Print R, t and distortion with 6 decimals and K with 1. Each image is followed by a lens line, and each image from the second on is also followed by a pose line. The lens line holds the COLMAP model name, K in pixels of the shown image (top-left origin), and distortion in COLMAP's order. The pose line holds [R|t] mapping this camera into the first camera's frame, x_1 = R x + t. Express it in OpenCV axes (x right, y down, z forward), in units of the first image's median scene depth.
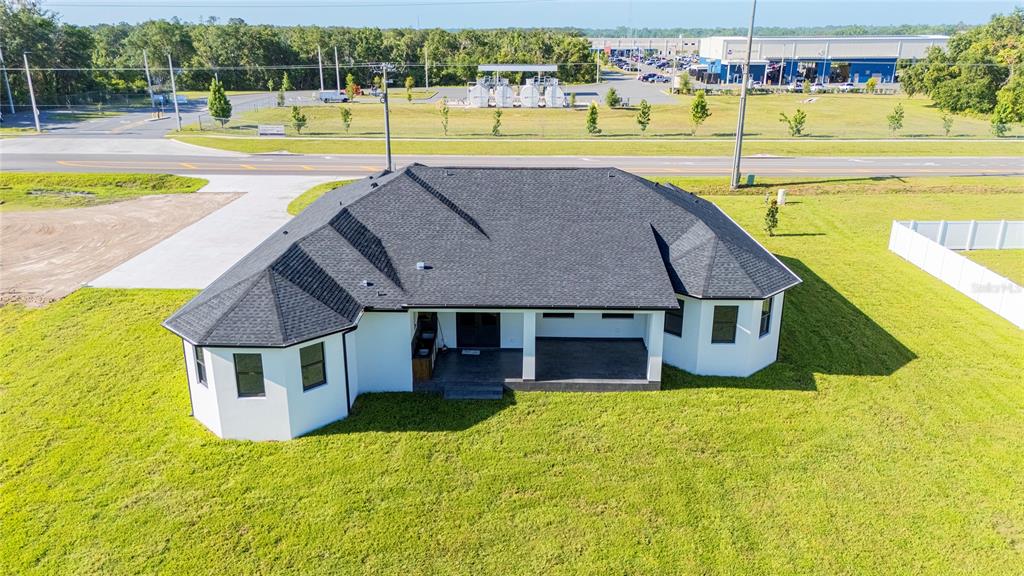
lens RADIAL K [[764.7, 0, 512.0], [0, 764.7, 288.0], [0, 0, 1]] dist [0.120810, -0.119836]
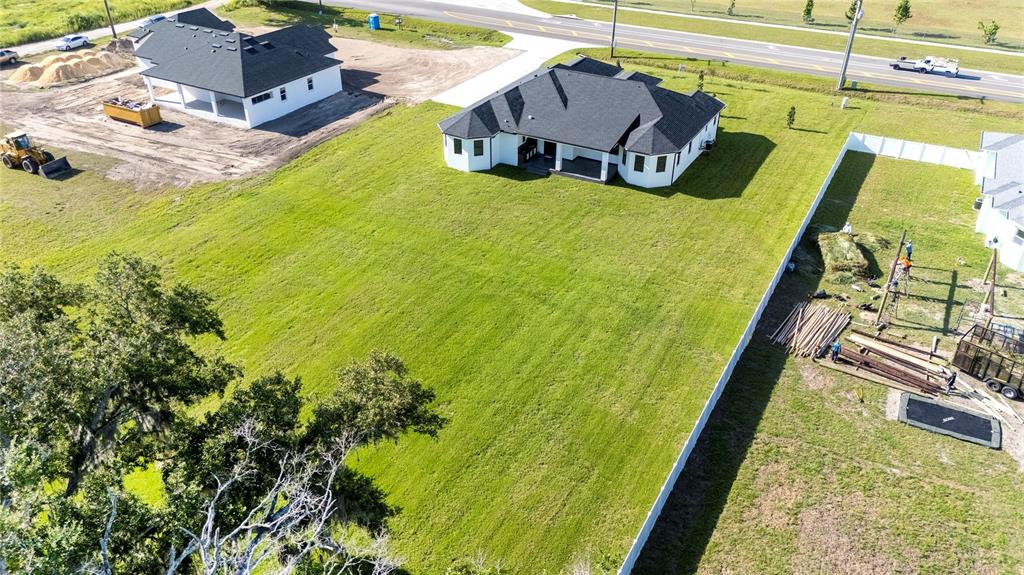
lens RADIAL K [[764.7, 0, 512.0], [0, 764.7, 287.5], [0, 0, 1]] dist [0.120810, -0.119836]
pose [[0.881680, 0.256402, -0.396105, 0.999731], [-0.158926, 0.951795, 0.262354, -0.154760], [0.444279, -0.168360, 0.879927, -1.380547]]
